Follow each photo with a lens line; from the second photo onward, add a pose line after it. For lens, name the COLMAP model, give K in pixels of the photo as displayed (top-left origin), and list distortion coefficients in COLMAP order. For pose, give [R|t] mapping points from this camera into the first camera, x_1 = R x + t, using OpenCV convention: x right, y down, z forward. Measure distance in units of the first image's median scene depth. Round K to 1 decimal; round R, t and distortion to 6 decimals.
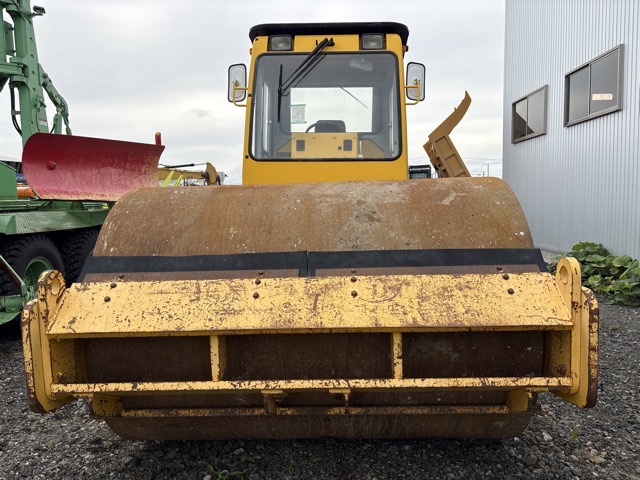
lens RADIAL K [[481.3, 0, 321.6], [0, 481.3, 241.7], [0, 0, 1]] dist [0.030305, -0.032052]
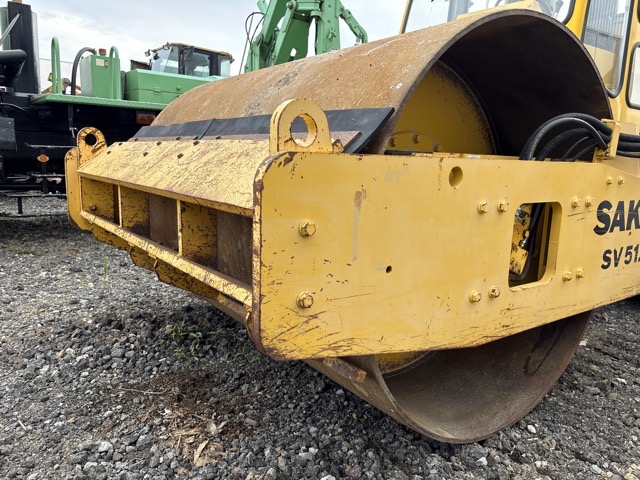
lens RADIAL K [[481.3, 0, 317.7], [0, 481.3, 236.9], [0, 0, 1]] dist [0.030305, -0.032052]
pose [[0.624297, 0.173762, -0.761617, 0.450341], [-0.117996, 0.984737, 0.127945, 0.057180], [0.772224, 0.009992, 0.635271, 0.328455]]
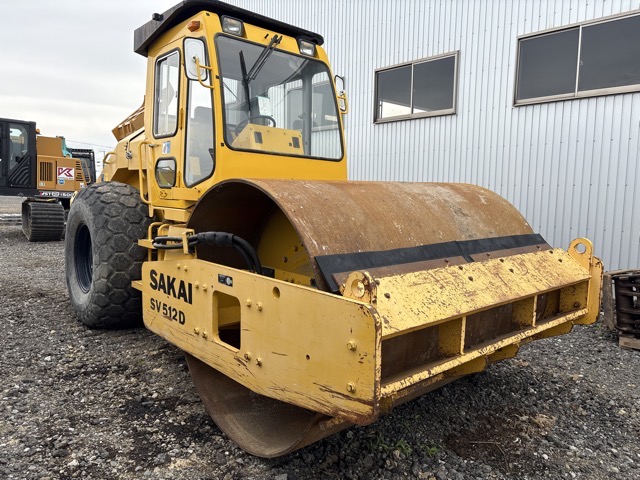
lens RADIAL K [[481.3, 0, 320.6], [0, 481.3, 239.3], [0, 0, 1]] dist [0.030305, -0.032052]
pose [[0.724981, -0.032837, 0.687985, -0.629262], [0.021630, 0.999456, 0.024910, -0.012928], [-0.688429, -0.003178, 0.725297, 0.192430]]
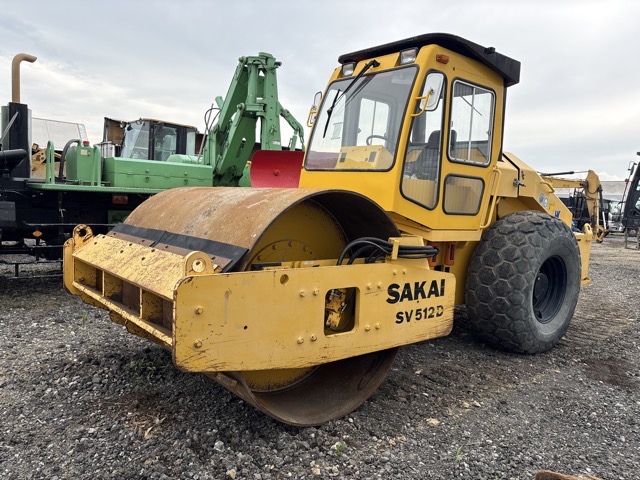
lens RADIAL K [[481.3, 0, 320.0], [0, 481.3, 238.5], [0, 0, 1]] dist [0.030305, -0.032052]
pose [[0.671898, 0.114477, -0.731743, 0.772086], [-0.128990, 0.990971, 0.036591, -0.042931], [0.729325, 0.069803, 0.680597, 0.190326]]
